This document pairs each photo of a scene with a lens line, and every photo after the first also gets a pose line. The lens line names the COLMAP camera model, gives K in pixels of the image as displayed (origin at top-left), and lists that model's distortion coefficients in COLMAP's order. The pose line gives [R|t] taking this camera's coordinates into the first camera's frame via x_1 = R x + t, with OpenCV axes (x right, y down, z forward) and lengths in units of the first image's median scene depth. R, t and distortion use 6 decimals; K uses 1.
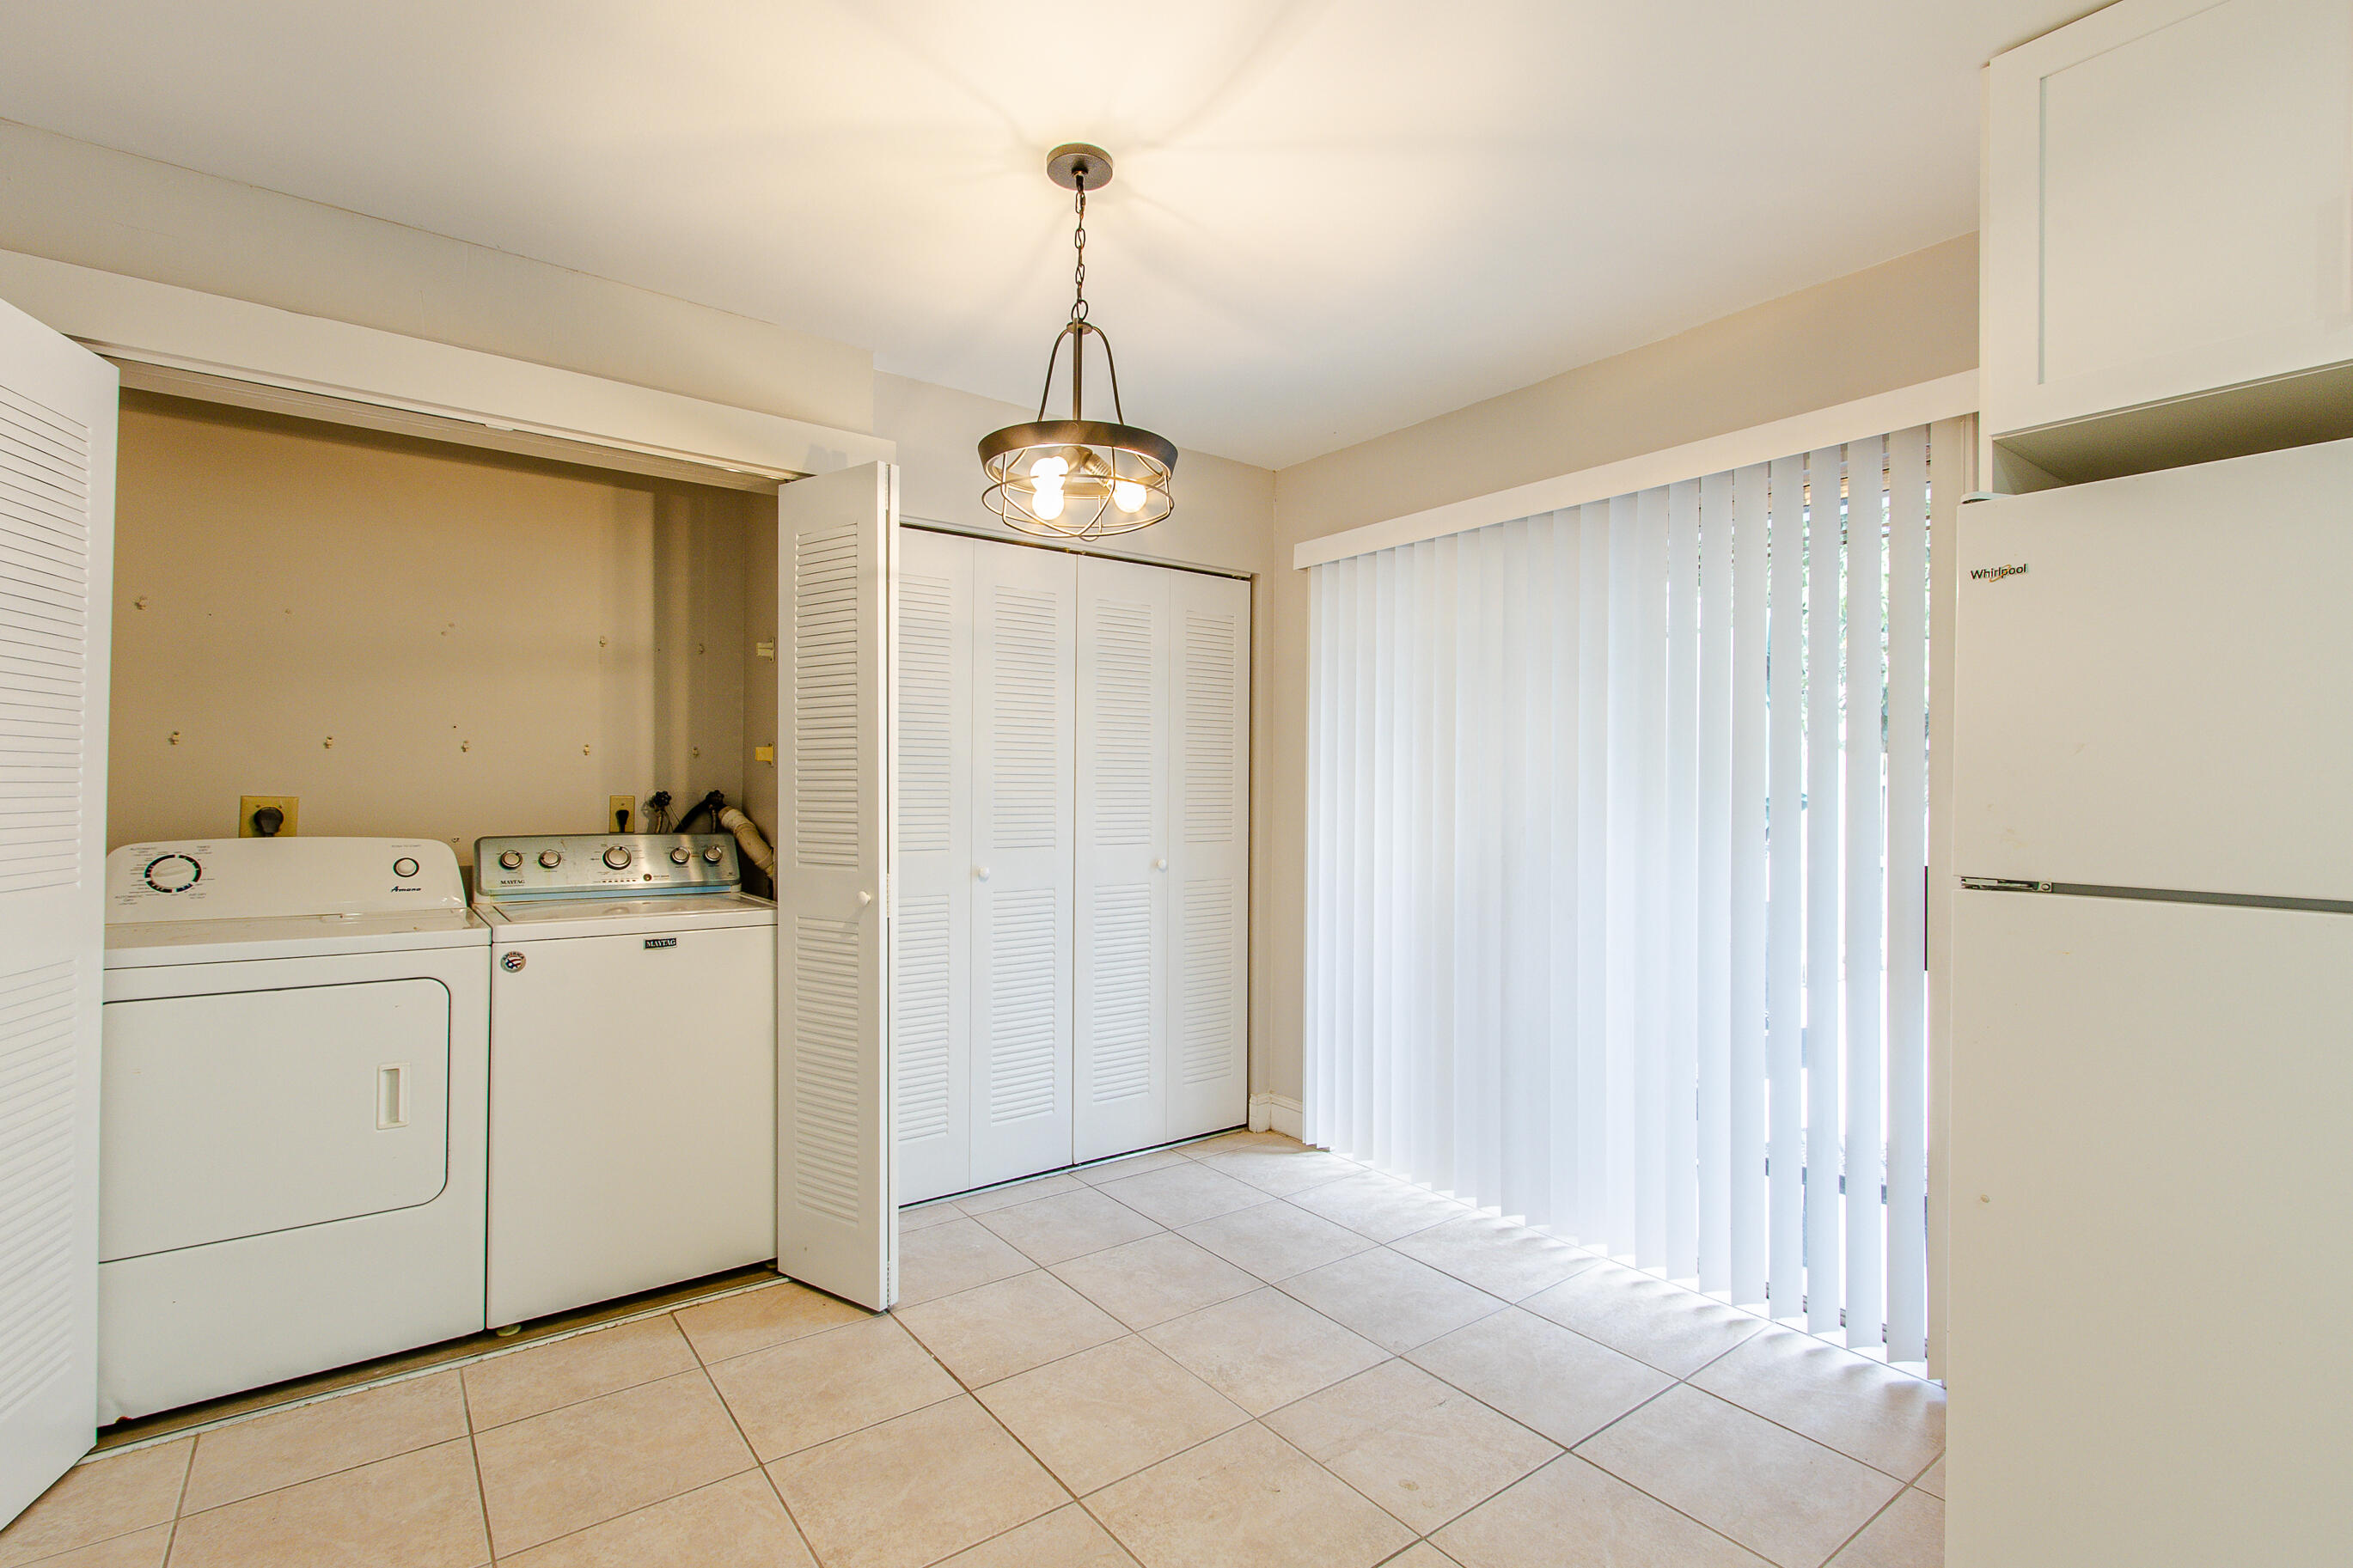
lens RADIAL K [[1073.2, 0, 1158.4], [0, 1073.2, 783.1], [0, 0, 1]] dist [0.002050, 0.000124]
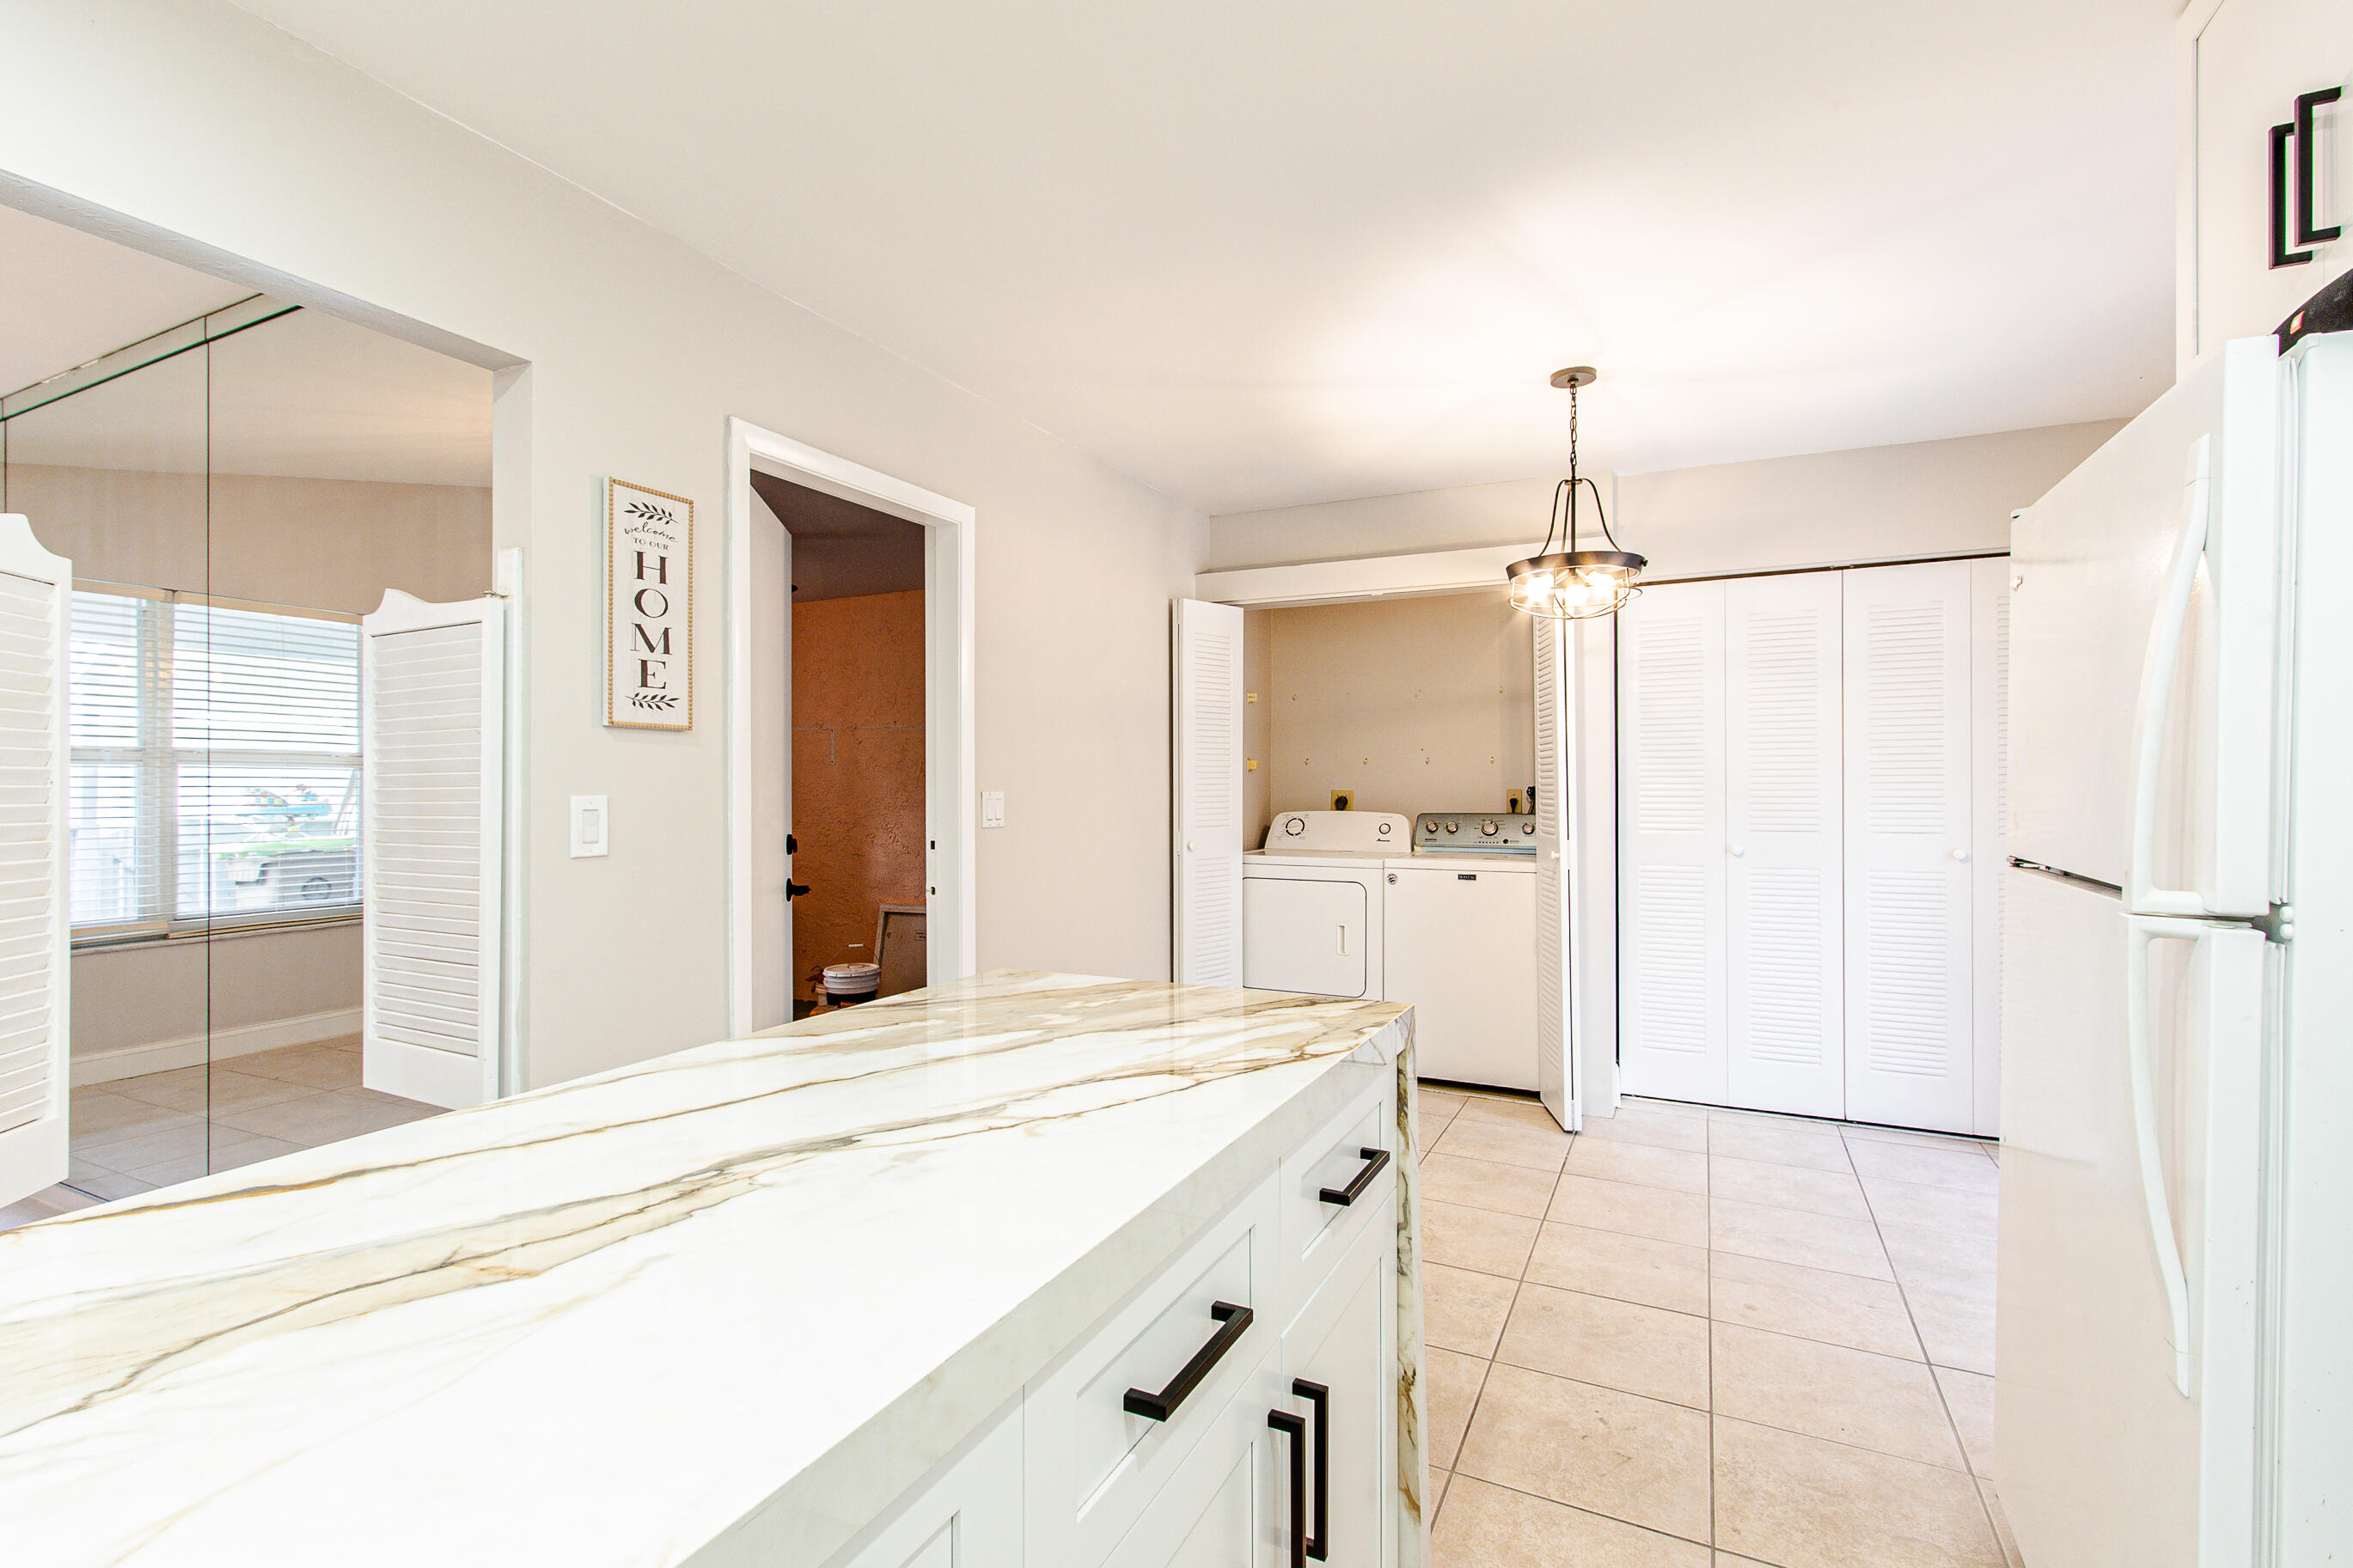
lens RADIAL K [[1089.0, 0, 1164.2], [0, 1089.0, 782.3], [0, 0, 1]] dist [0.001160, -0.000200]
pose [[0.450066, -0.009734, -0.892942, 0.833053], [0.013374, 0.999902, -0.004159, 0.002025], [0.892895, -0.010070, 0.450152, -0.181651]]
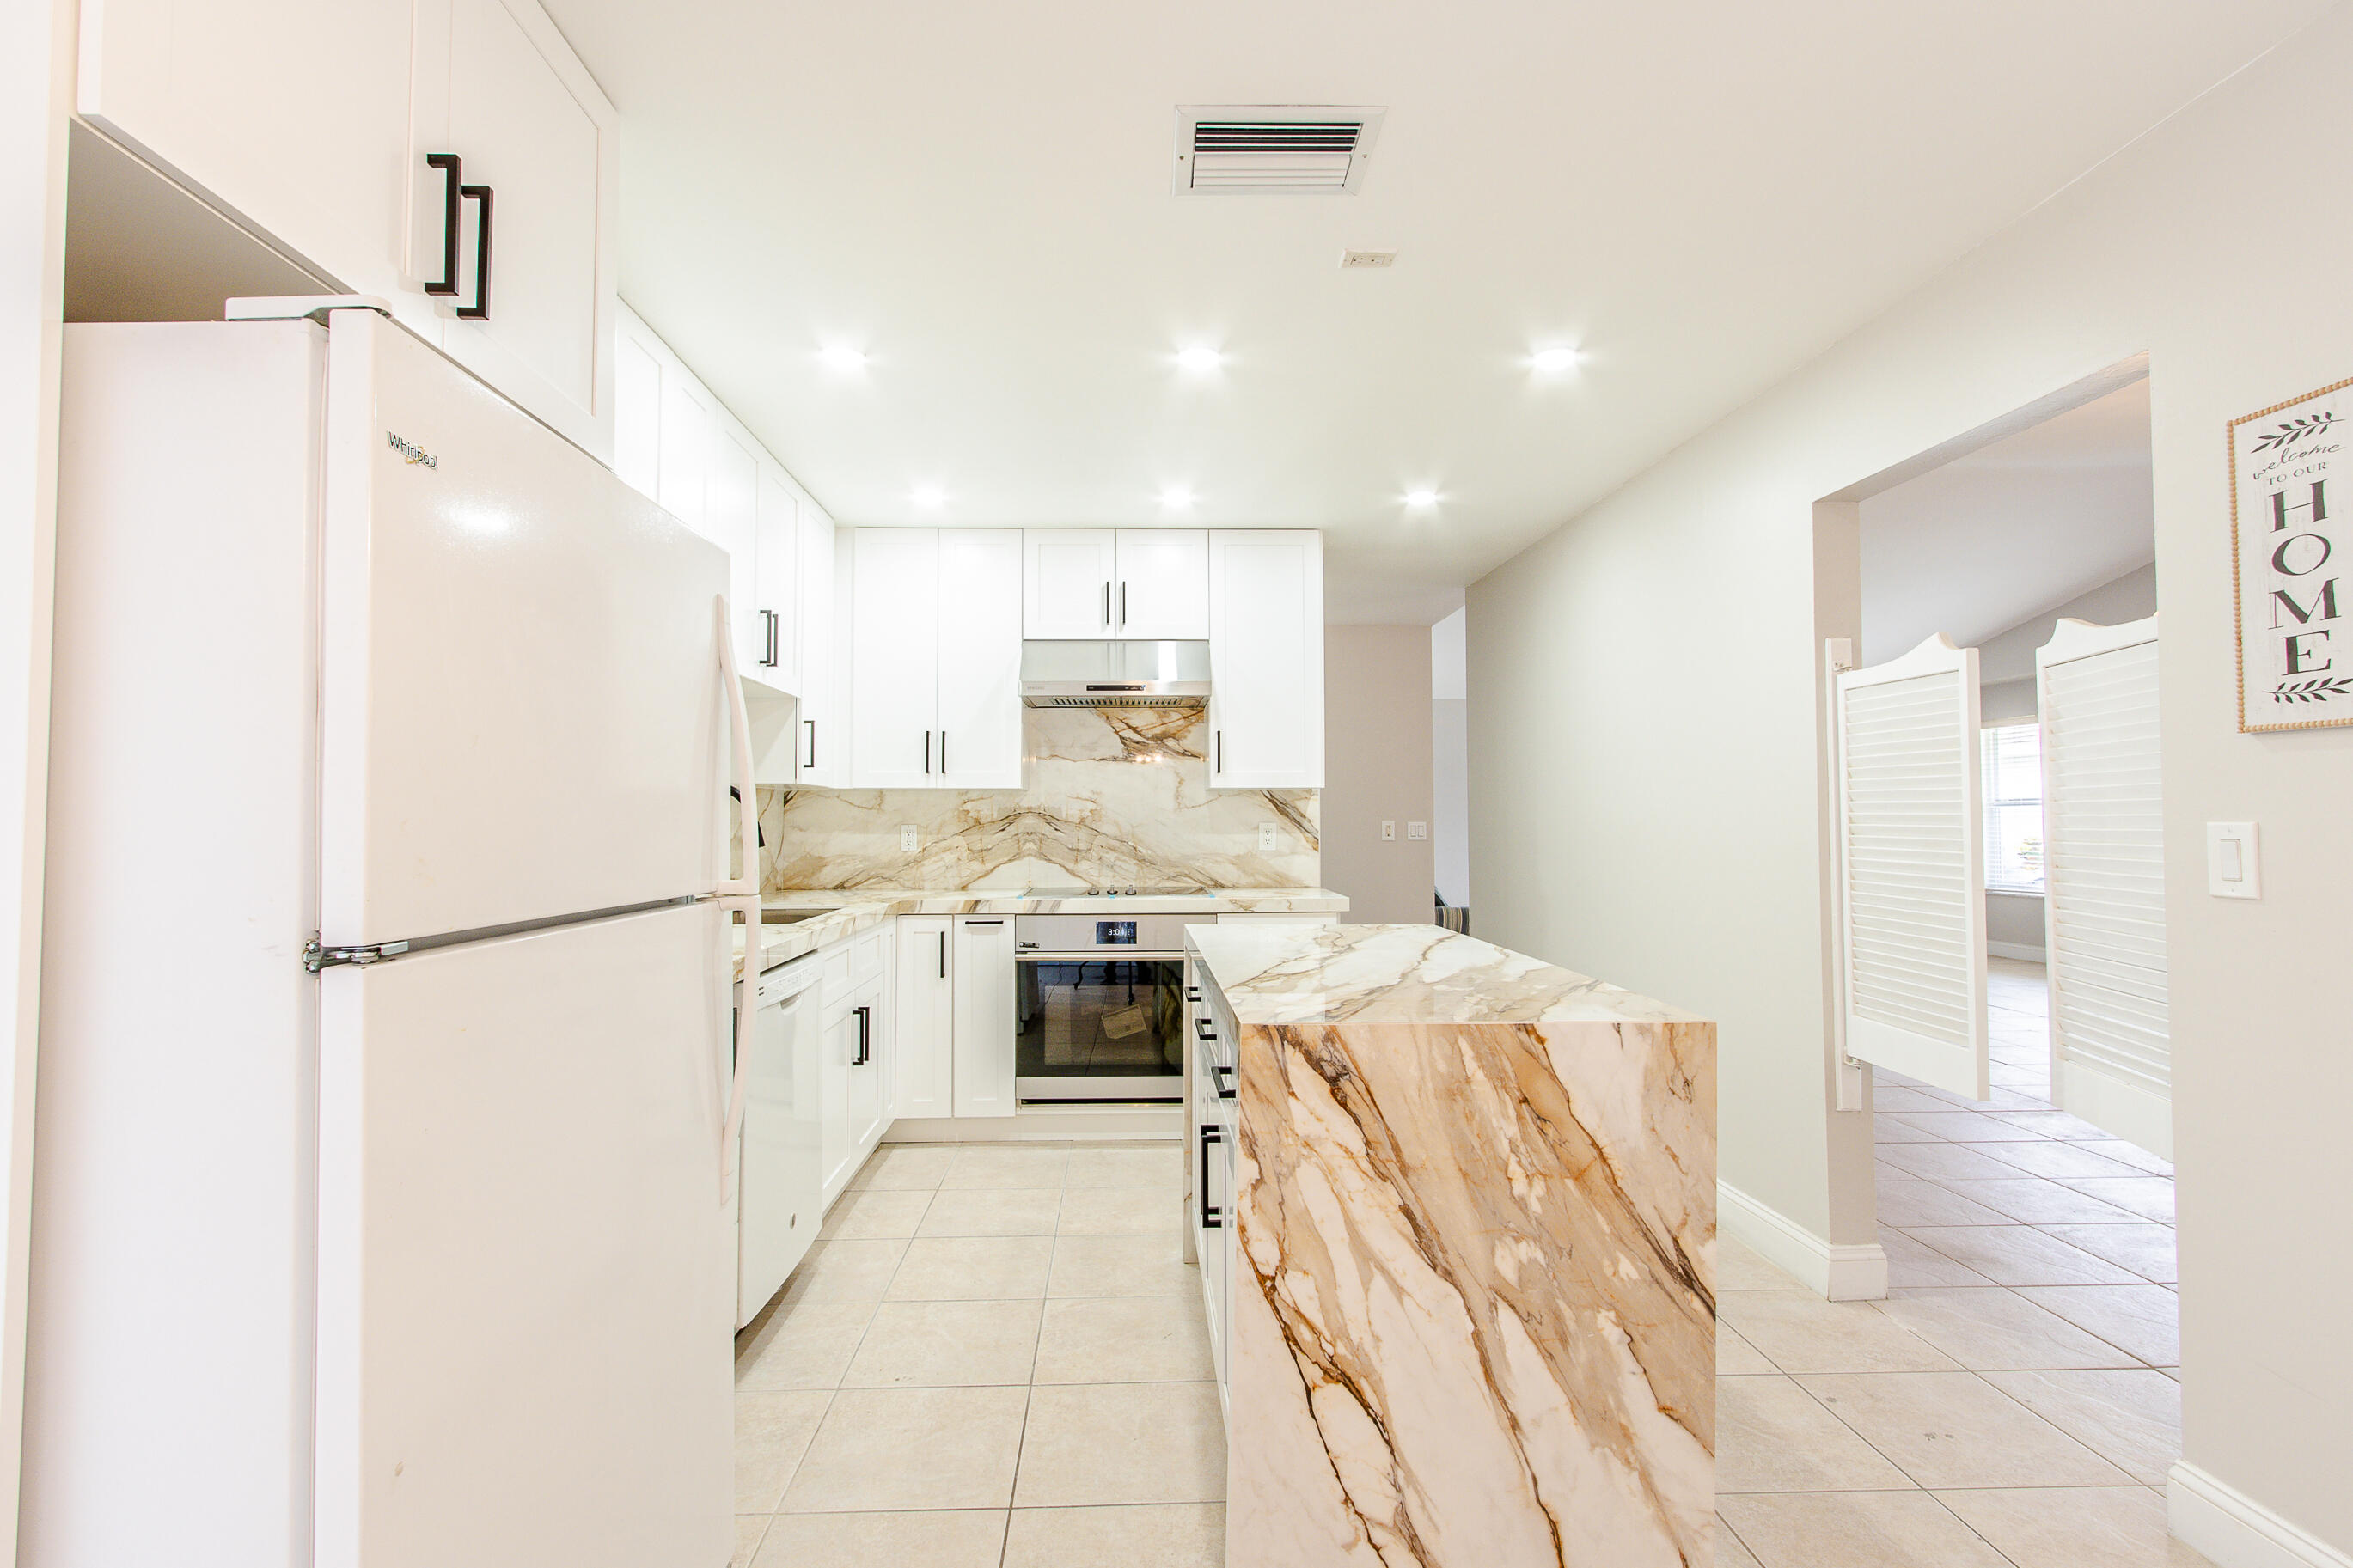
lens RADIAL K [[1089.0, 0, 1164.2], [0, 1089.0, 782.3], [0, 0, 1]] dist [0.001160, -0.000200]
pose [[-0.819657, 0.012689, 0.572714, 0.028860], [-0.010545, 0.999251, -0.037232, 0.010725], [-0.572758, -0.036557, -0.818909, 0.753593]]
